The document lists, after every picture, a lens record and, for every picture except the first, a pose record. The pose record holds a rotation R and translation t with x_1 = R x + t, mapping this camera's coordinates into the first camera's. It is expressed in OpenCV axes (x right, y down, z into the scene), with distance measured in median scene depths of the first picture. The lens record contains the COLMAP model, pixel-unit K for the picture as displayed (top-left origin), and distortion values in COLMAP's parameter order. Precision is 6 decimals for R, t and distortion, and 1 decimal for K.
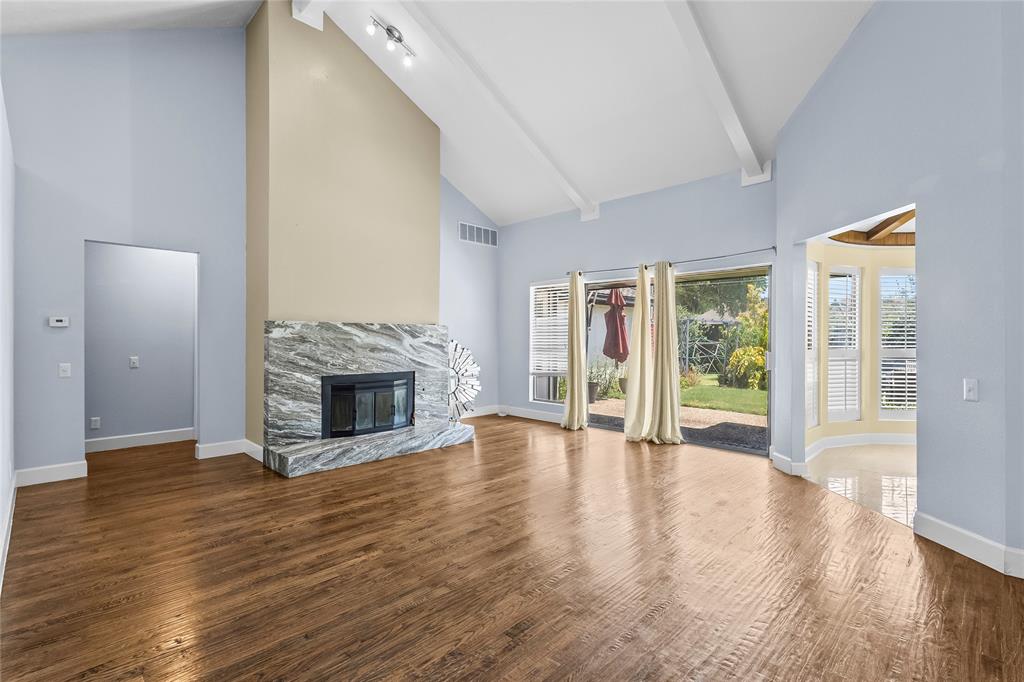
lens RADIAL K [[469.5, 0, 511.3], [0, 469.5, 335.1], [0, 0, 1]] dist [0.008111, -0.001578]
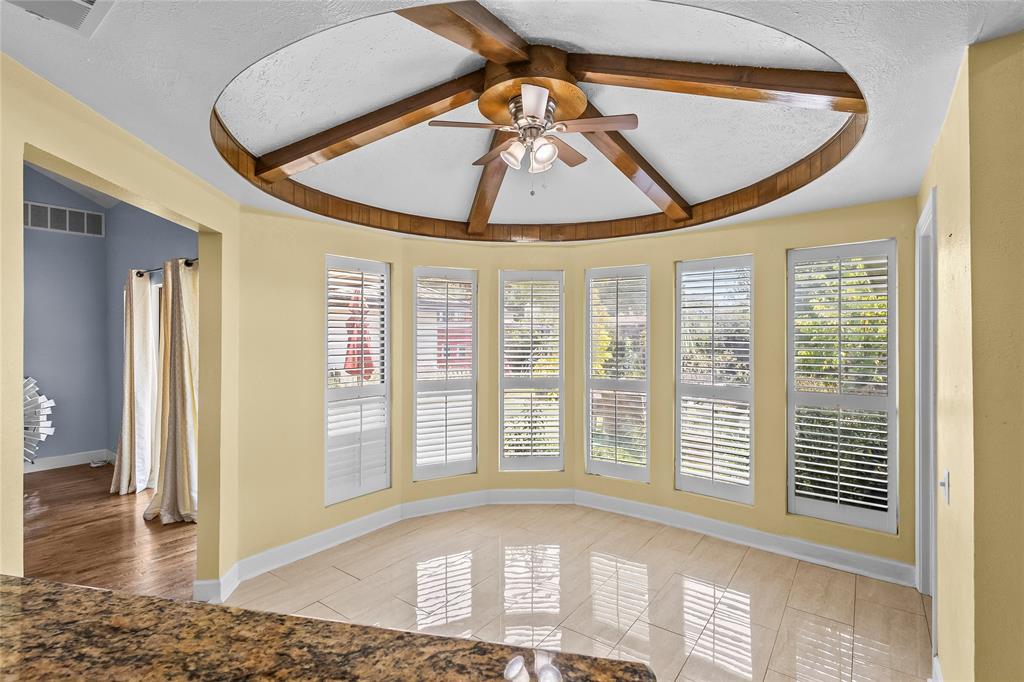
lens RADIAL K [[469.5, 0, 511.6], [0, 469.5, 333.7], [0, 0, 1]] dist [0.008111, -0.001578]
pose [[0.990997, -0.004207, 0.133817, 0.774754], [0.004532, 0.999987, -0.002122, -0.045023], [-0.133807, 0.002710, 0.991004, 0.268570]]
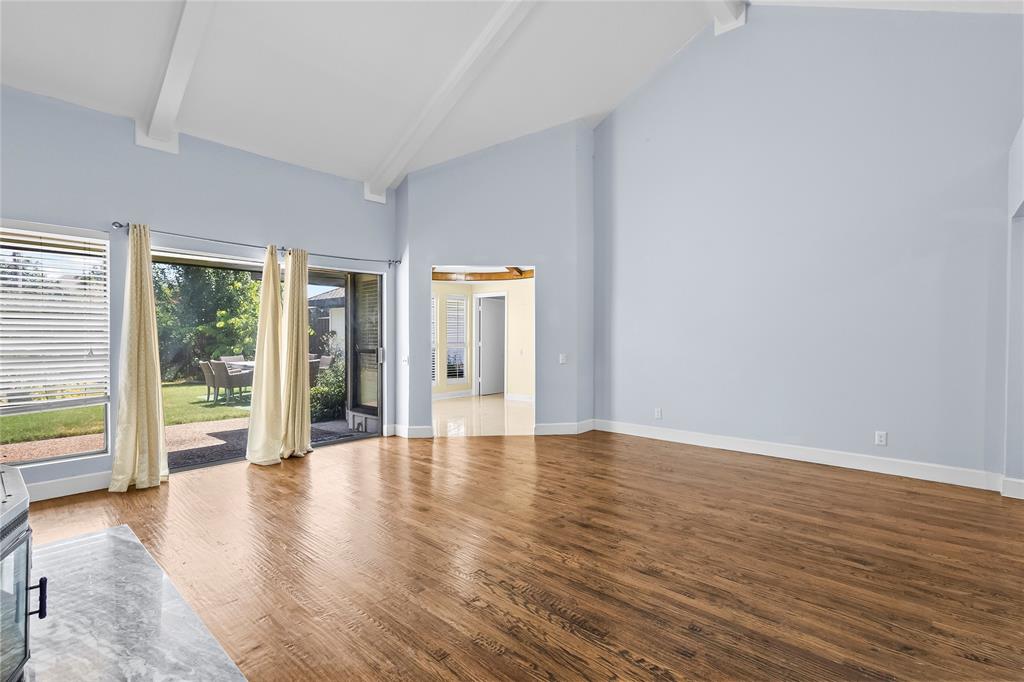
lens RADIAL K [[469.5, 0, 511.1], [0, 469.5, 341.5], [0, 0, 1]] dist [0.008111, -0.001578]
pose [[-0.058440, -0.012203, 0.998216, -0.633574], [-0.005031, 0.999916, 0.011929, 0.004095], [-0.998278, -0.004325, -0.058496, 0.712572]]
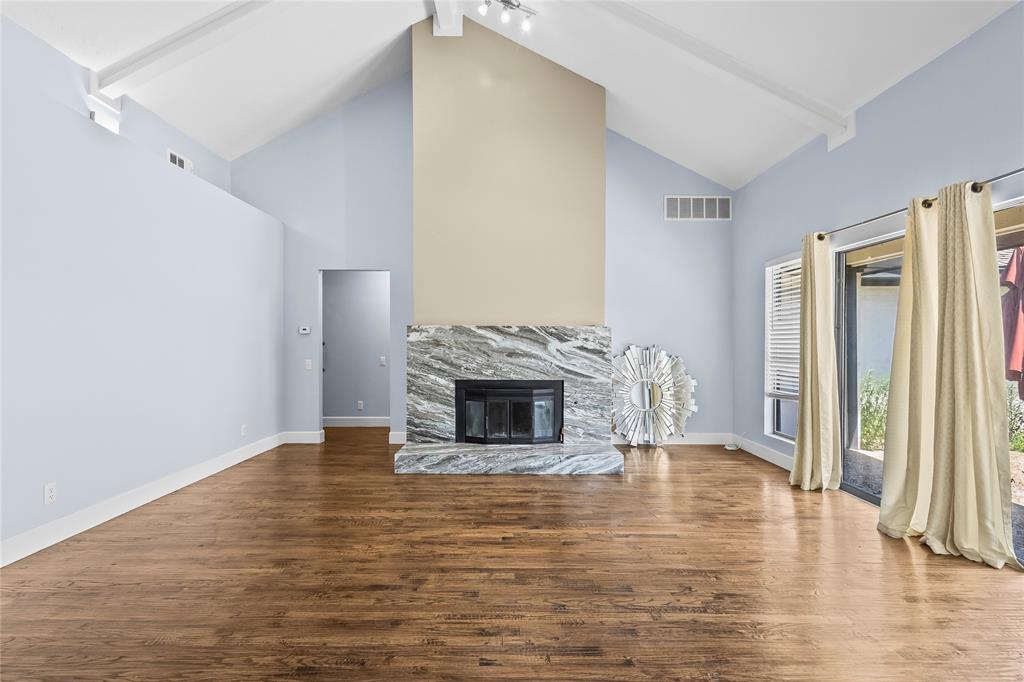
lens RADIAL K [[469.5, 0, 507.7], [0, 469.5, 342.4], [0, 0, 1]] dist [0.008111, -0.001578]
pose [[0.711914, -0.000745, -0.702266, 0.364497], [0.001429, 0.999999, 0.000387, 0.007326], [0.702265, -0.001279, 0.711914, 0.348010]]
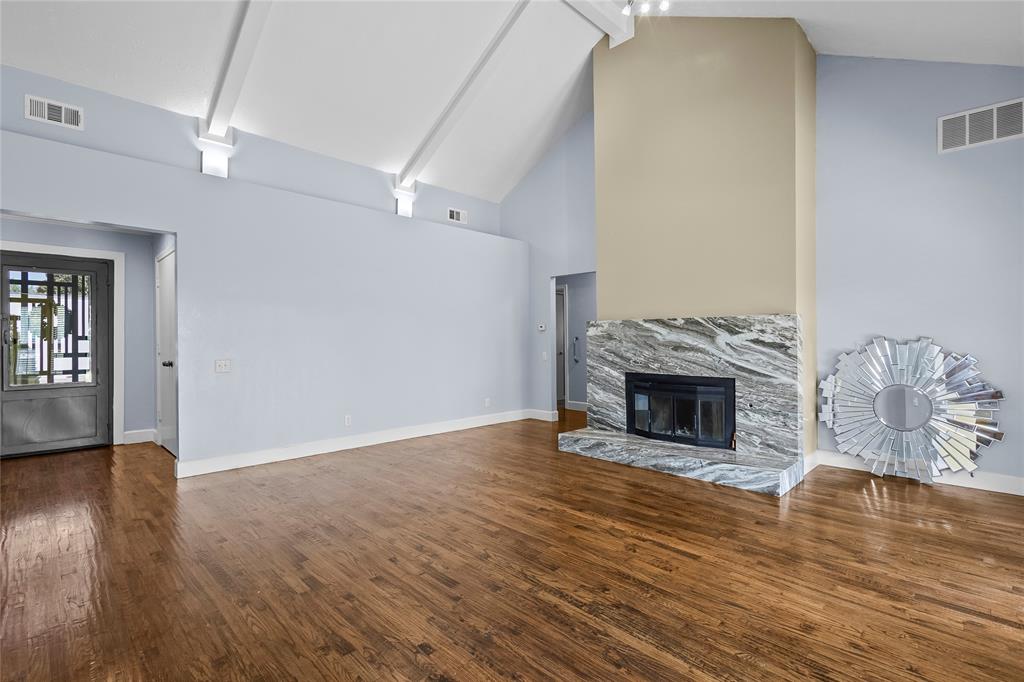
lens RADIAL K [[469.5, 0, 512.2], [0, 469.5, 337.2], [0, 0, 1]] dist [0.008111, -0.001578]
pose [[0.011348, -0.007302, -0.999909, 0.604446], [0.006891, 0.999950, -0.007224, 0.015363], [0.999912, -0.006809, 0.011397, 0.705980]]
